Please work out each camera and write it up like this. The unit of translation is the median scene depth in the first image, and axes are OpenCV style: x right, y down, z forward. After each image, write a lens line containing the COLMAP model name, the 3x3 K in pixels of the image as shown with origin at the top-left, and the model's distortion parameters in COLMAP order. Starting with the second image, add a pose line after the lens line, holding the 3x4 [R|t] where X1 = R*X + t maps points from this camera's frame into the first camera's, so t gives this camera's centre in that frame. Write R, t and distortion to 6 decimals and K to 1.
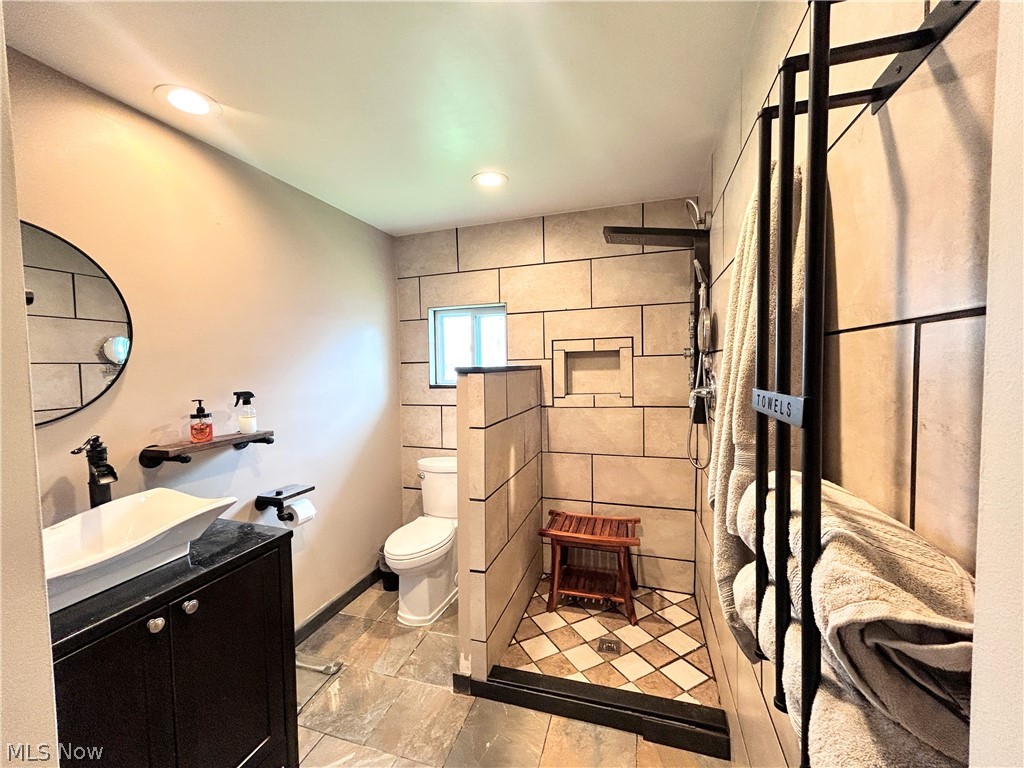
lens RADIAL K [[410.1, 0, 512.7], [0, 410.1, 385.4], [0, 0, 1]] dist [-0.004482, 0.001712]
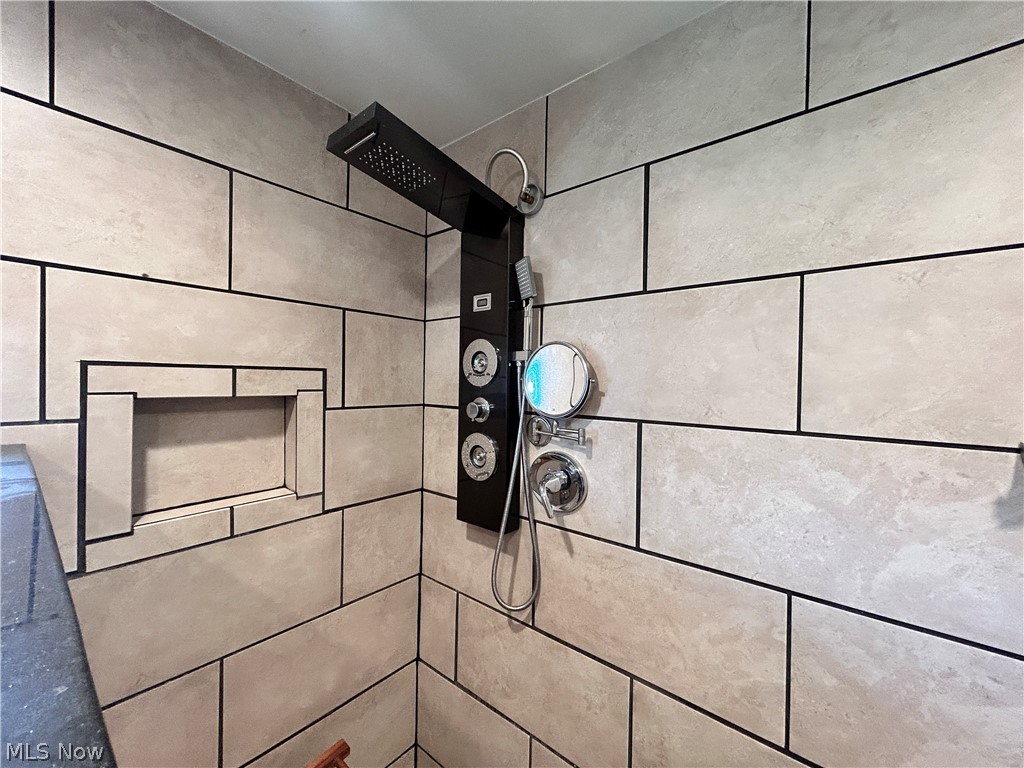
lens RADIAL K [[410.1, 0, 513.2], [0, 410.1, 385.0], [0, 0, 1]] dist [-0.004482, 0.001712]
pose [[0.366020, 0.021170, 0.930366, -0.076807], [0.017335, 0.999413, -0.029561, -0.079094], [-0.930446, 0.026947, 0.365438, 0.595377]]
